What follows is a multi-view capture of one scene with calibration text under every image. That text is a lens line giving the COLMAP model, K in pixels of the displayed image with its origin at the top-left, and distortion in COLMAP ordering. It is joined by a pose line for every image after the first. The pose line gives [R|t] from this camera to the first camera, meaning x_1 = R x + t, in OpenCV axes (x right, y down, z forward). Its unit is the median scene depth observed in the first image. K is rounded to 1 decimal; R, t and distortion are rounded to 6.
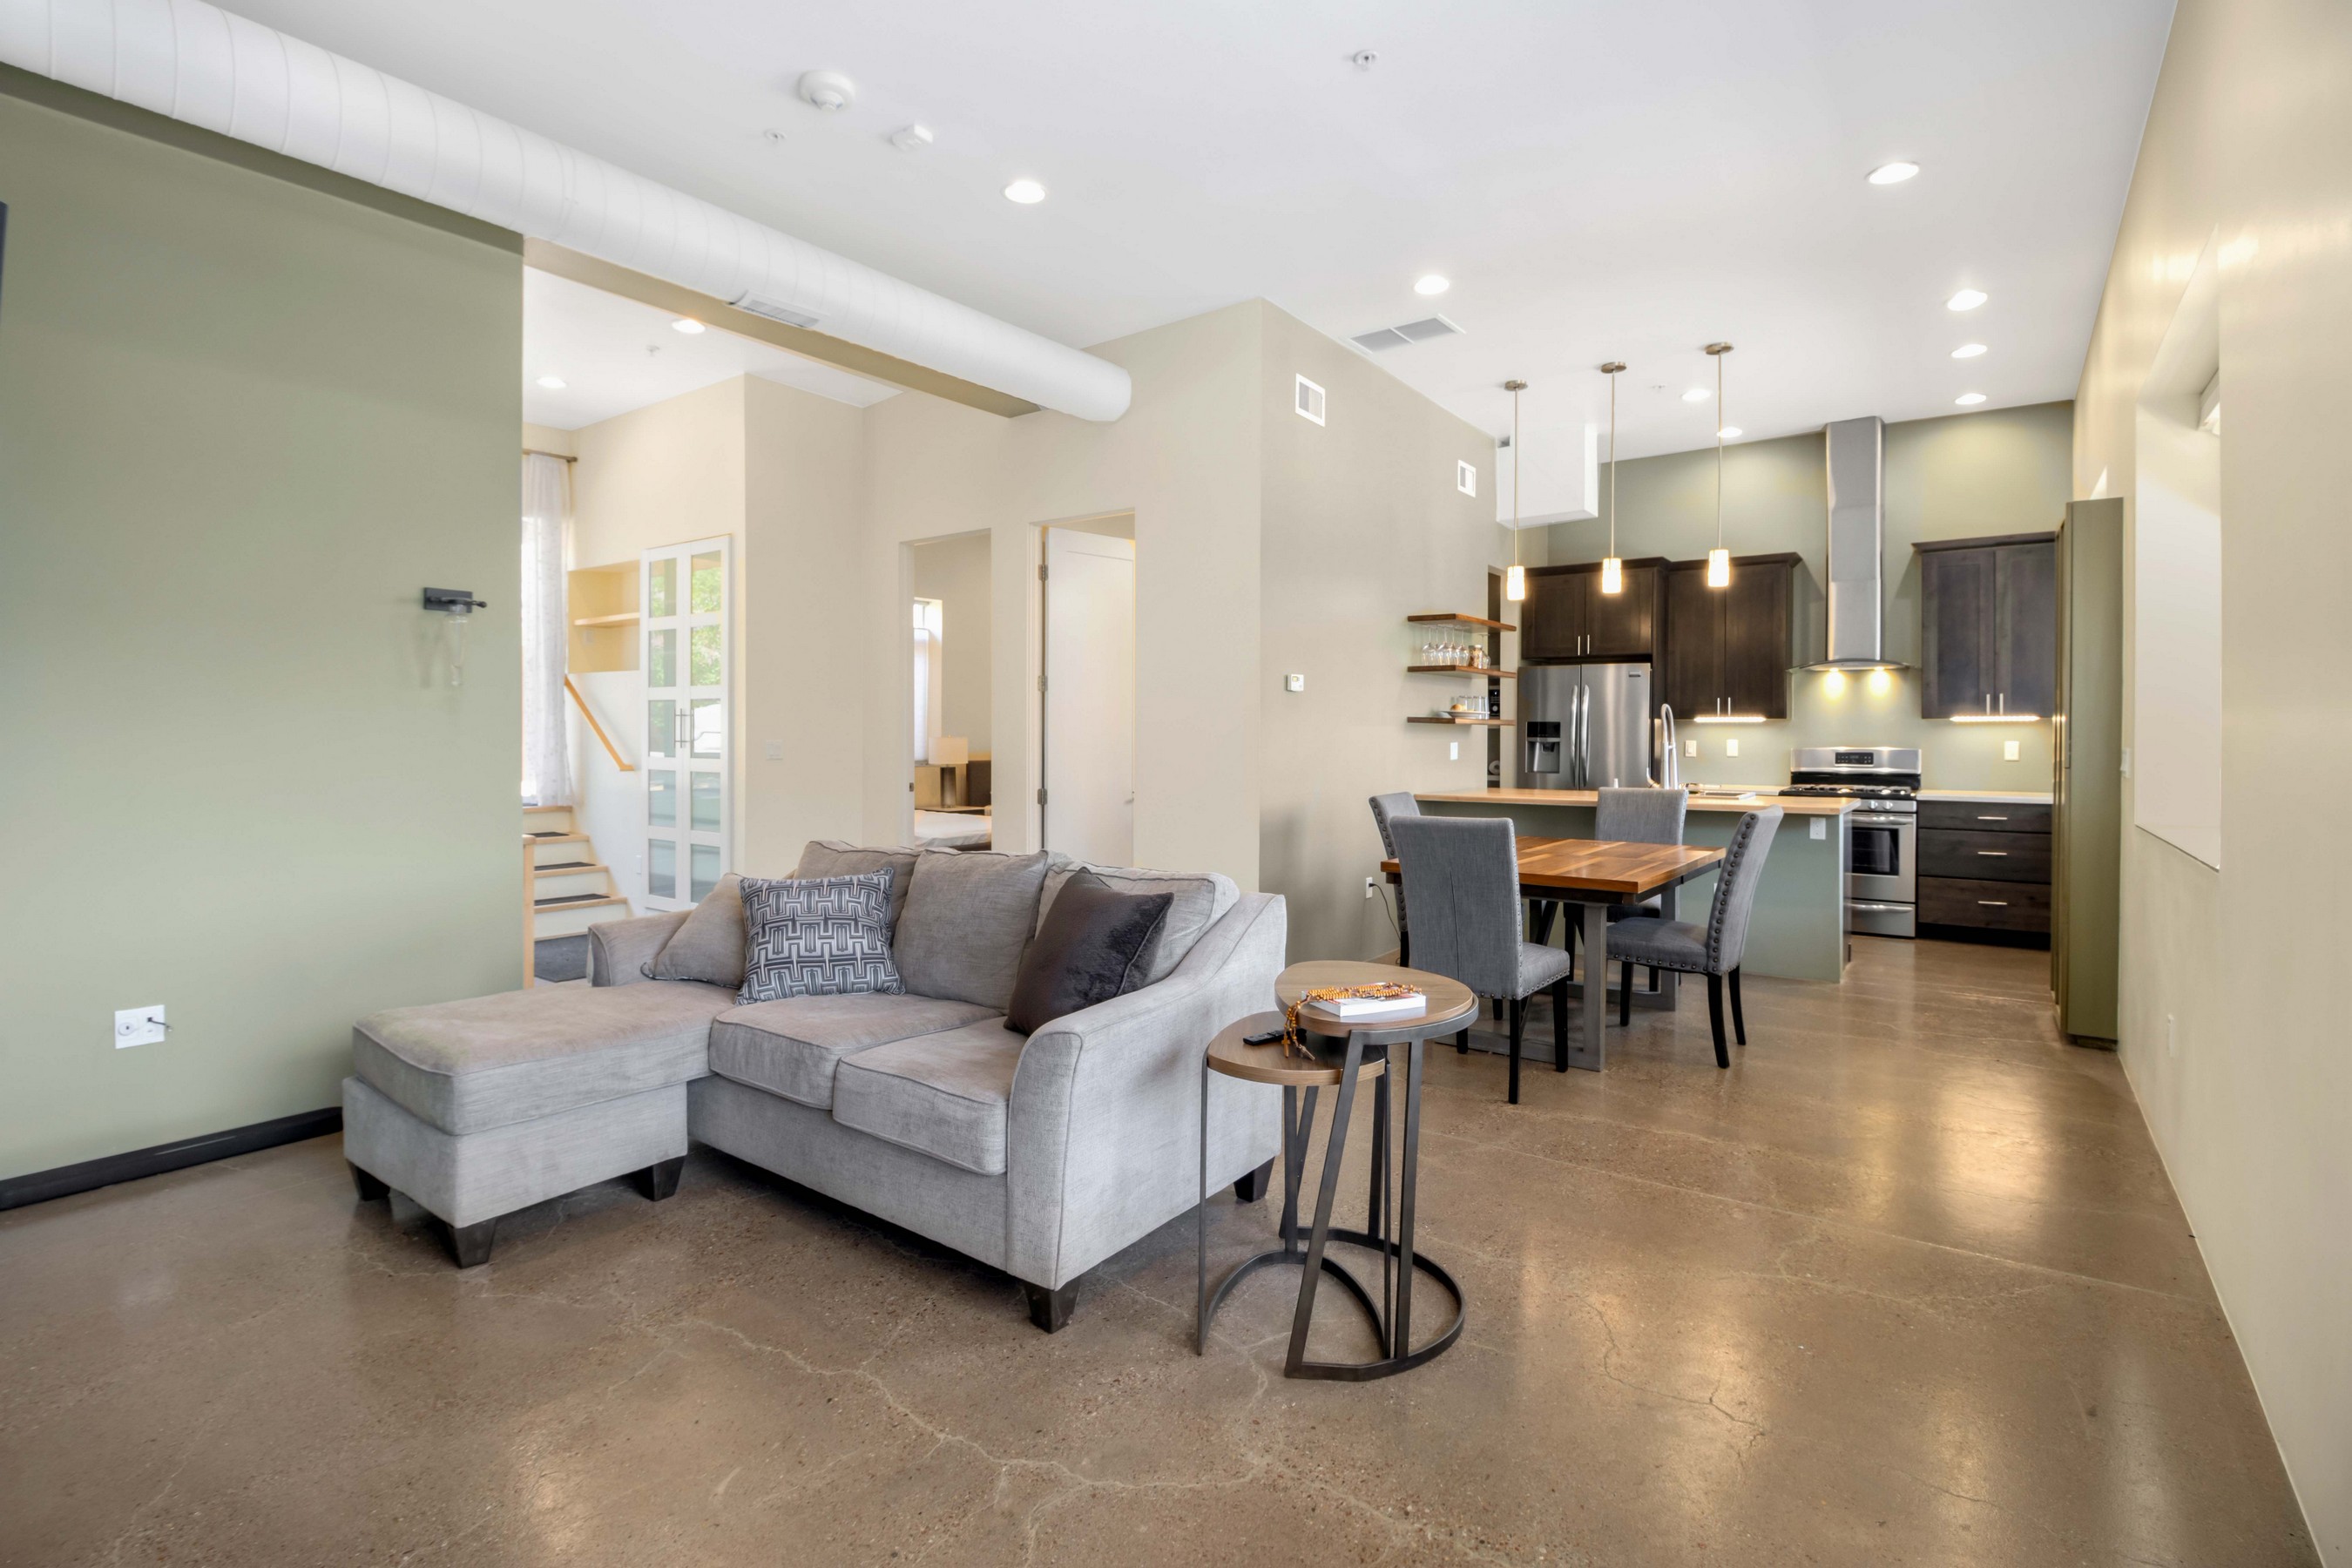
lens RADIAL K [[1100.2, 0, 1176.6], [0, 1100.2, 718.0], [0, 0, 1]] dist [-0.001125, -0.000216]
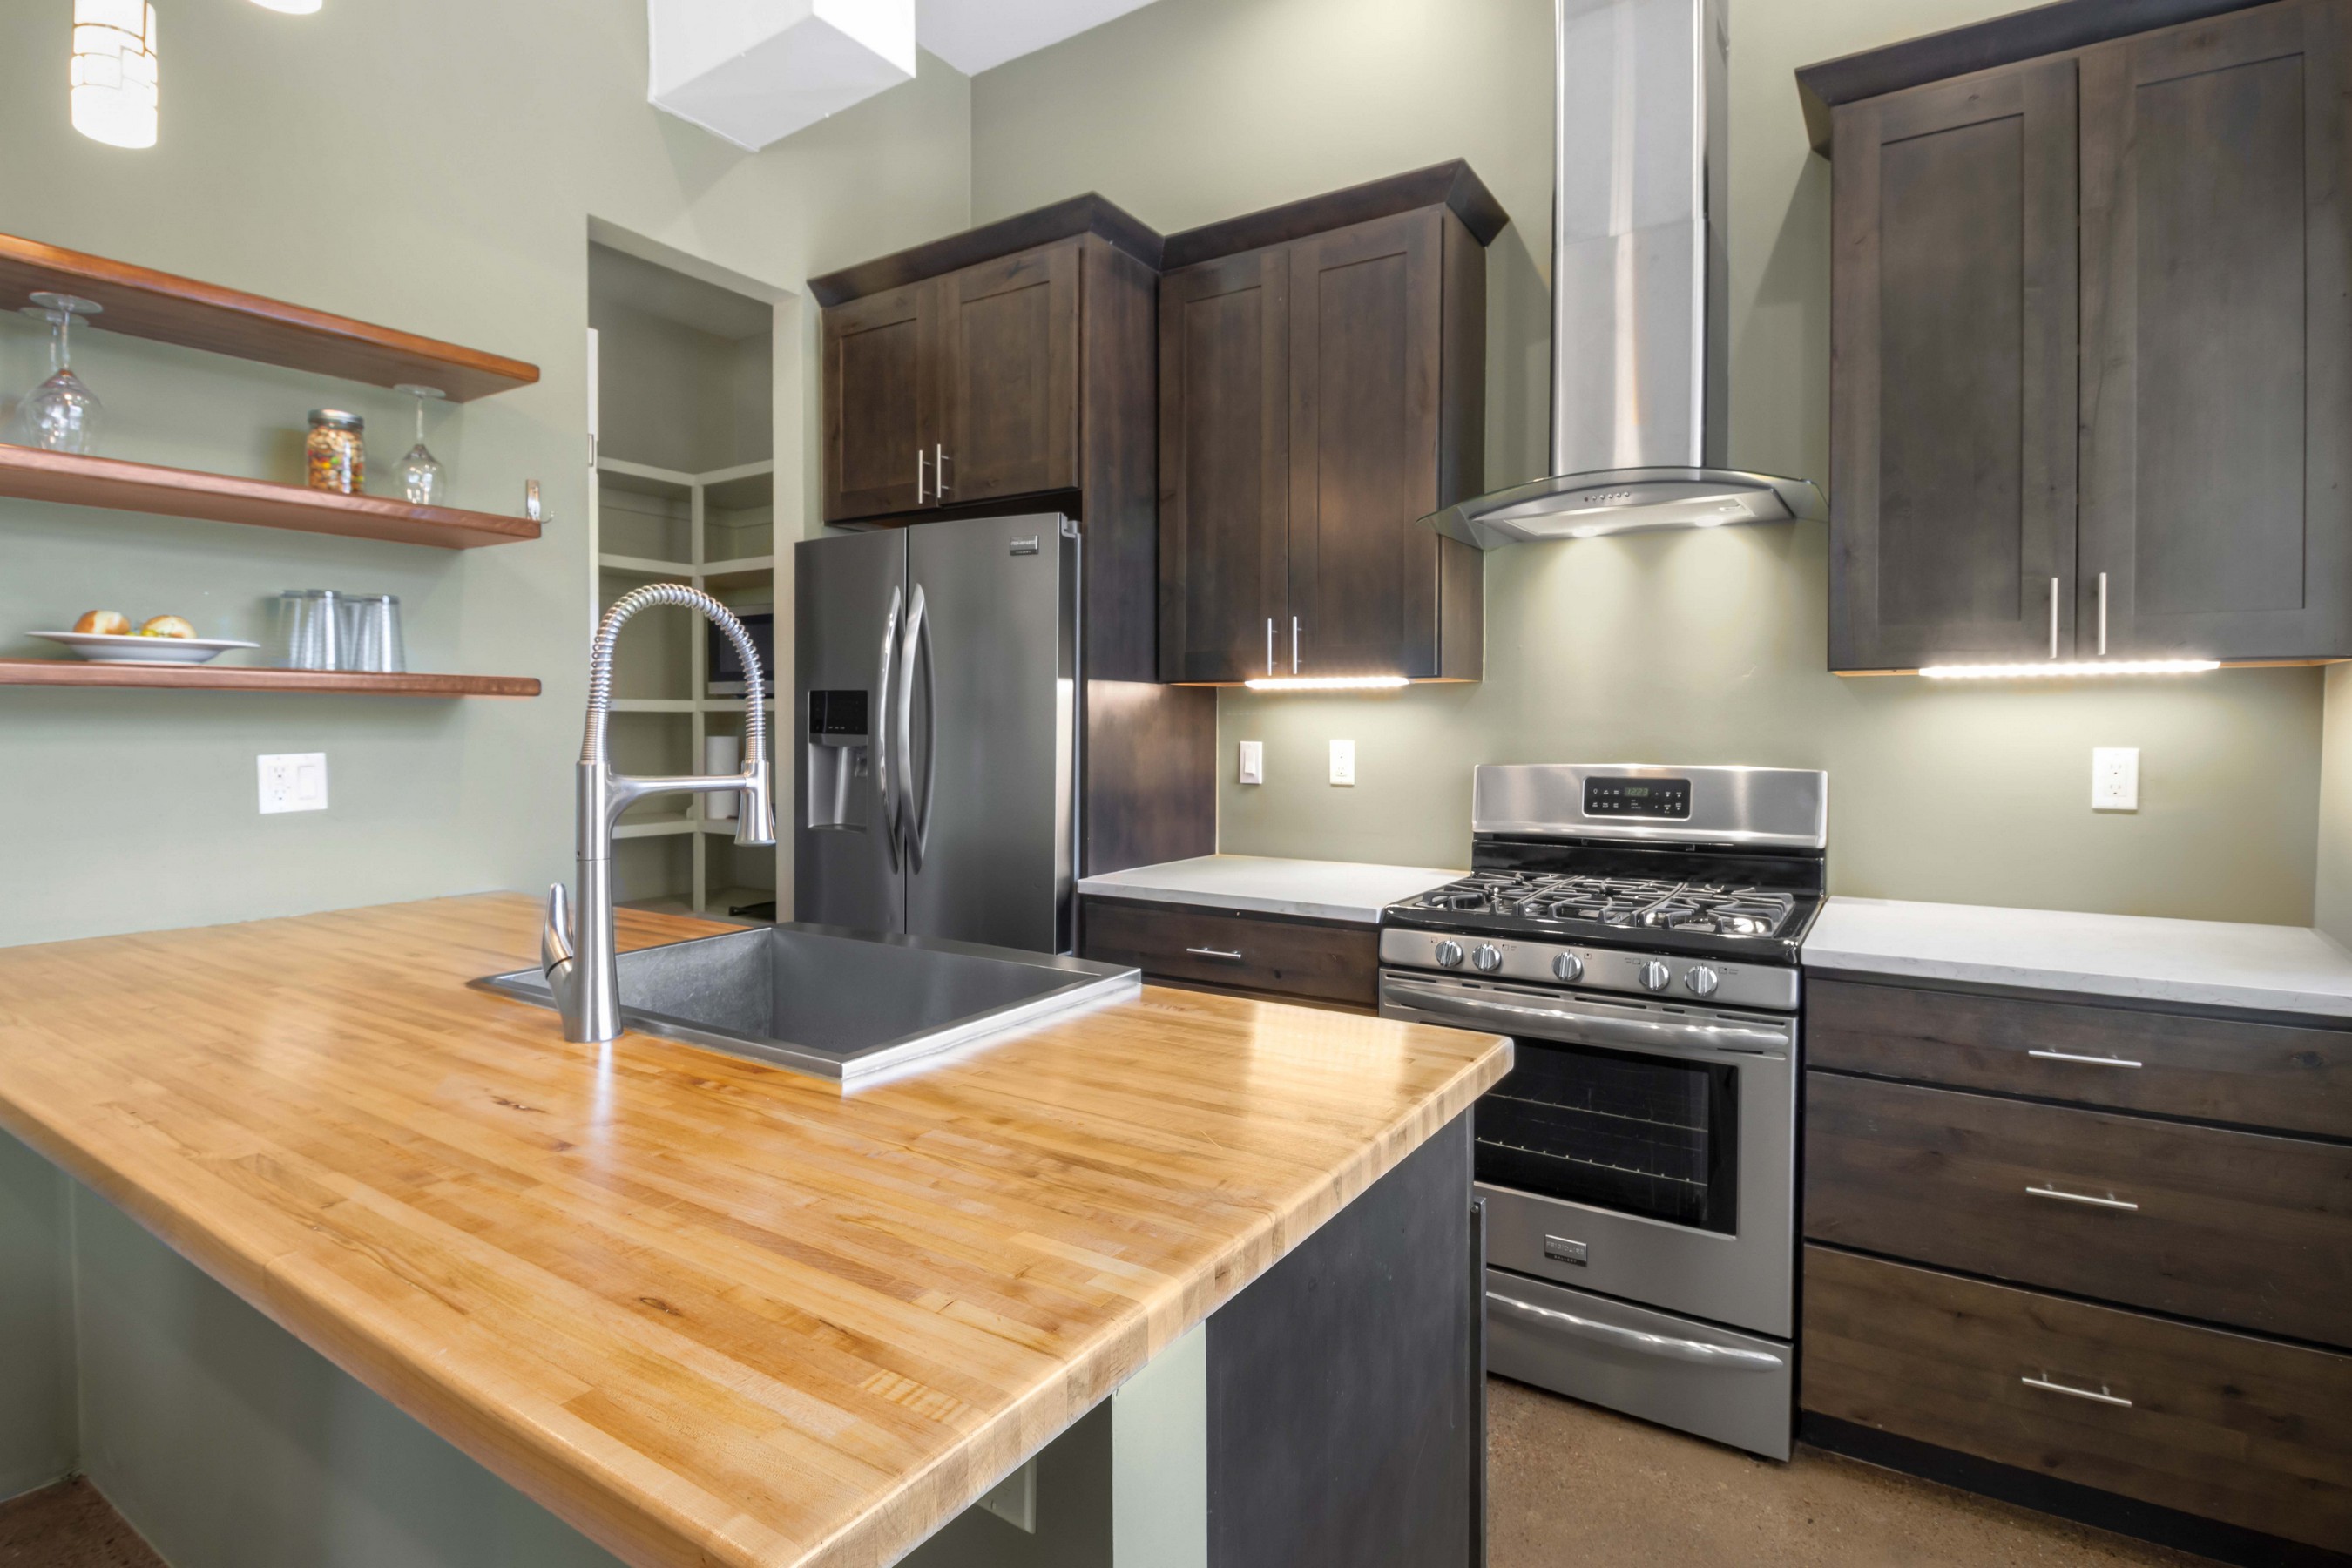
lens RADIAL K [[1151.5, 0, 1184.3], [0, 1151.5, 737.4], [0, 0, 1]] dist [-0.002778, -0.009984]
pose [[0.998104, 0.002520, 0.061496, 0.486449], [-0.003294, 0.999917, 0.012491, 0.015705], [-0.061459, -0.012670, 0.998029, 0.702874]]
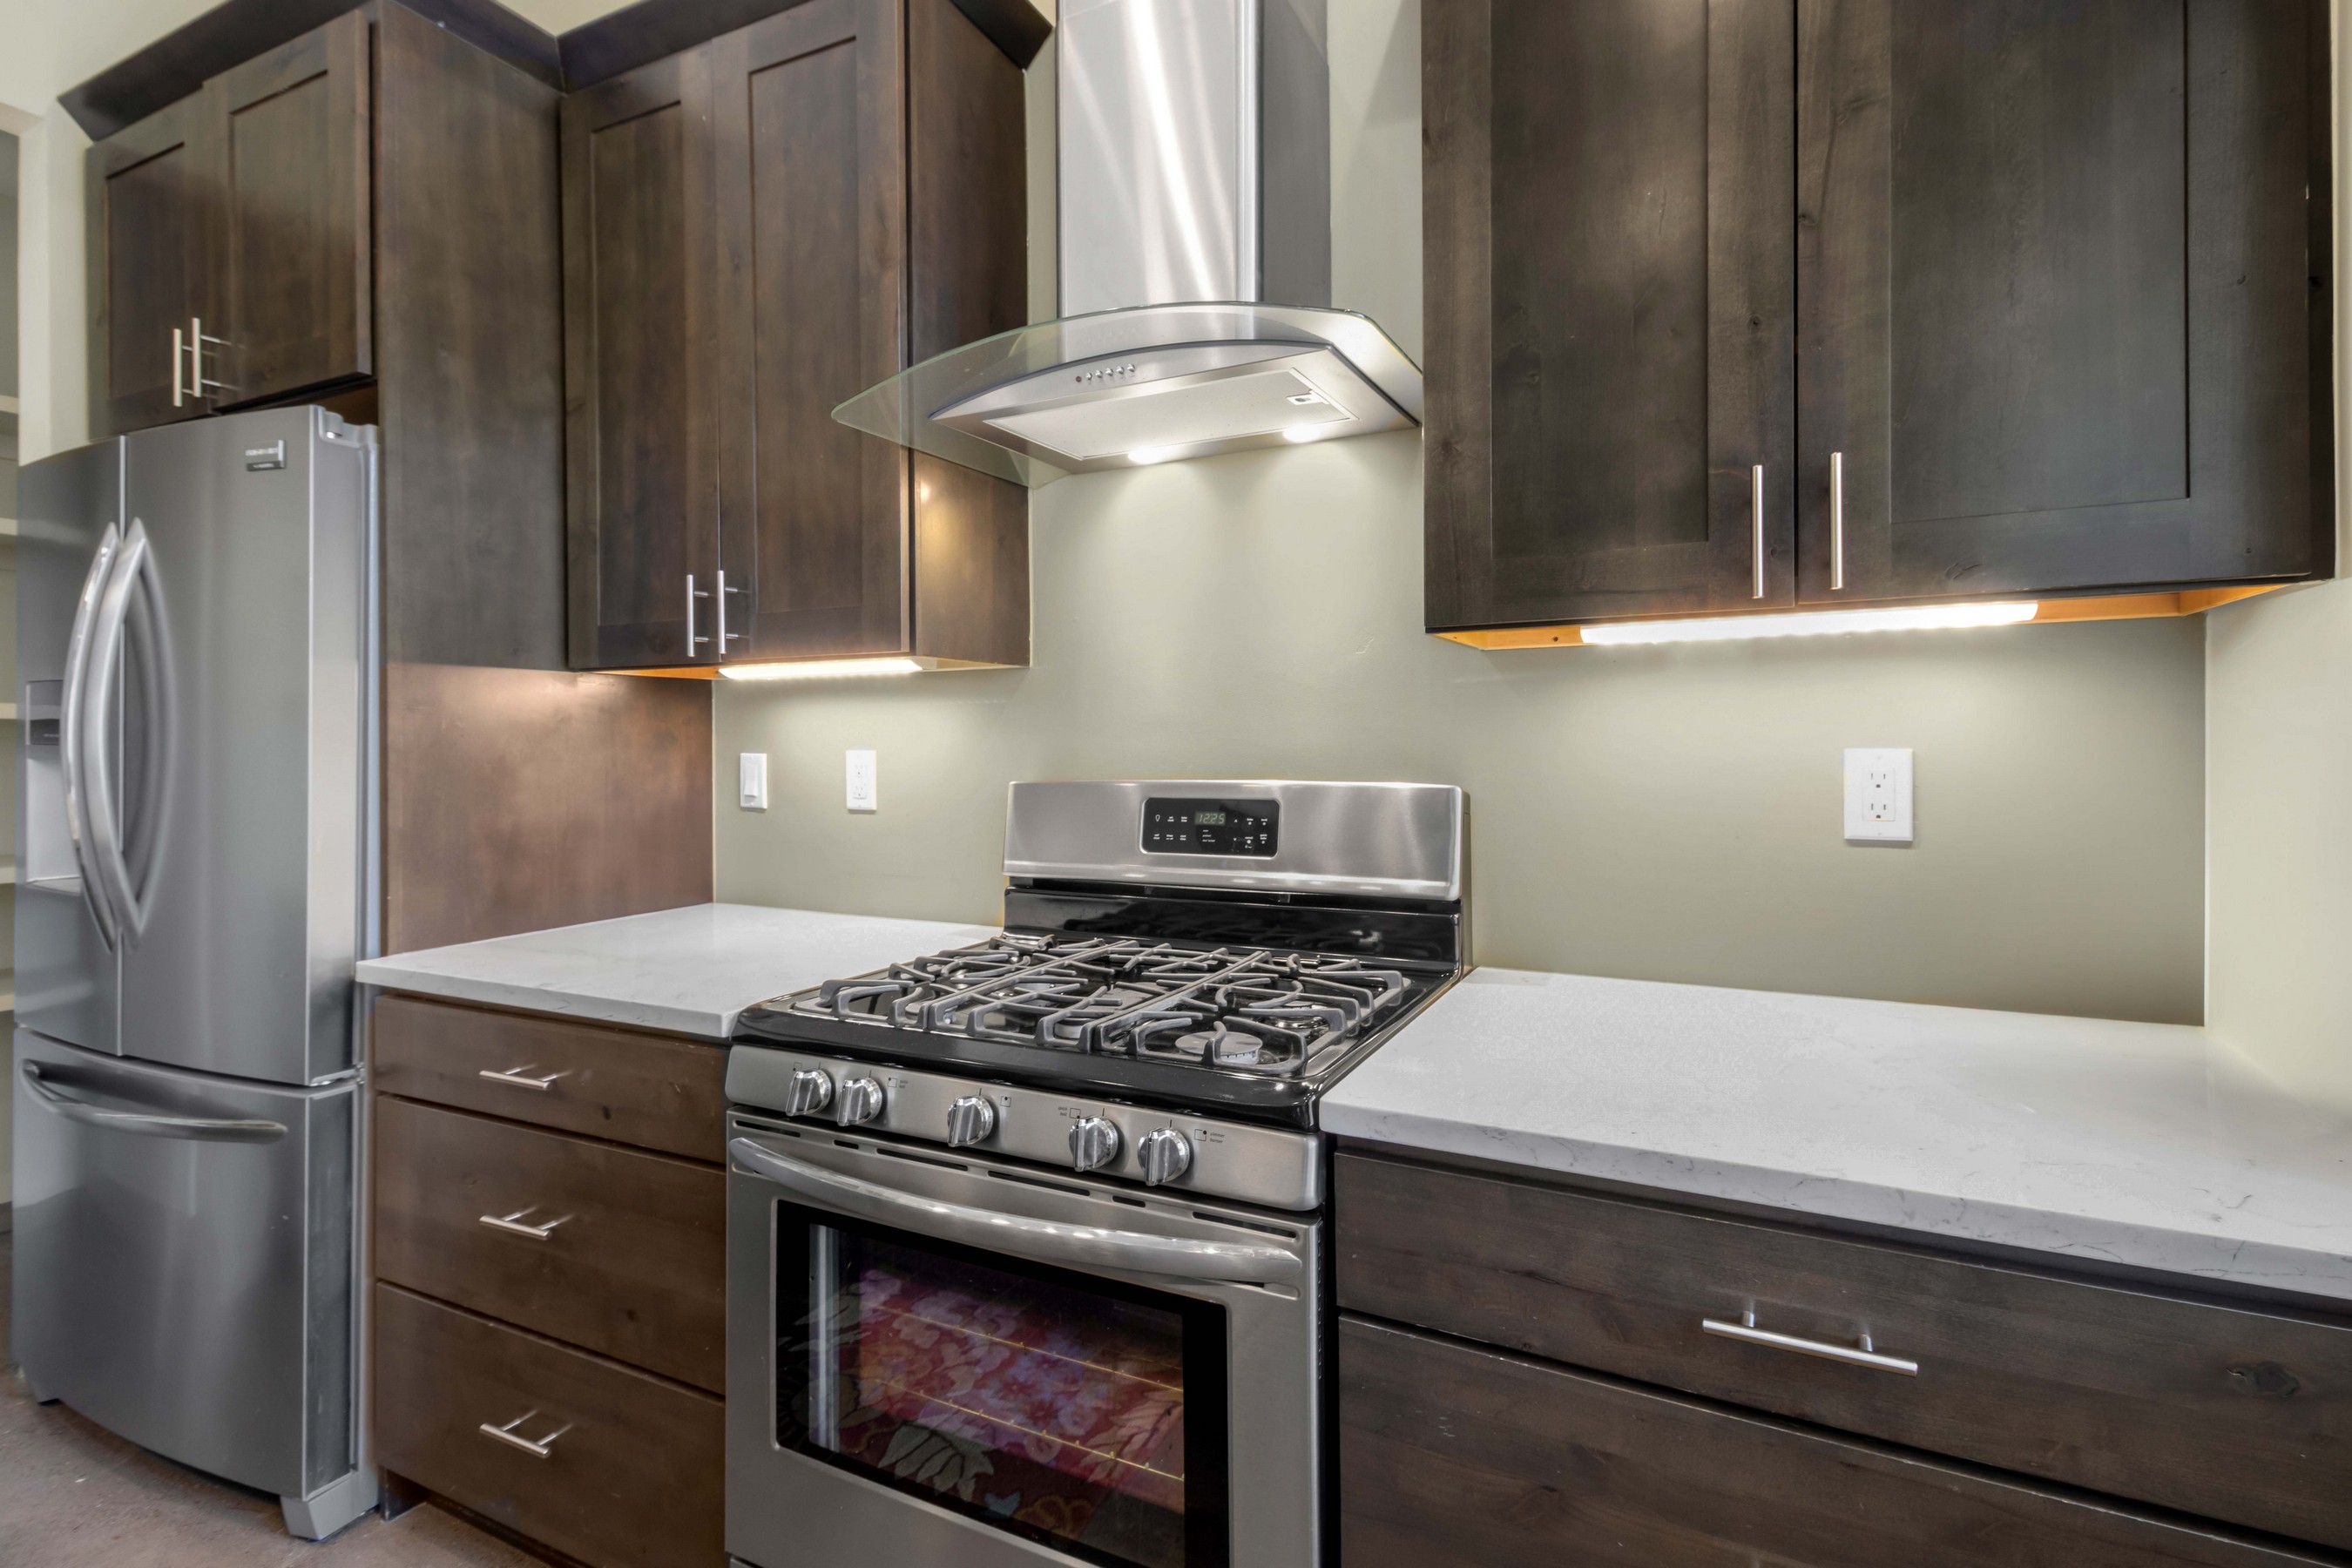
lens RADIAL K [[1003.3, 0, 1167.4], [0, 1003.3, 734.9], [0, 0, 1]] dist [0.015946, -0.000447]
pose [[0.994727, -0.003302, 0.102505, 0.611506], [0.004489, 0.999926, -0.011351, 0.020645], [-0.102460, 0.011751, 0.994668, 0.828475]]
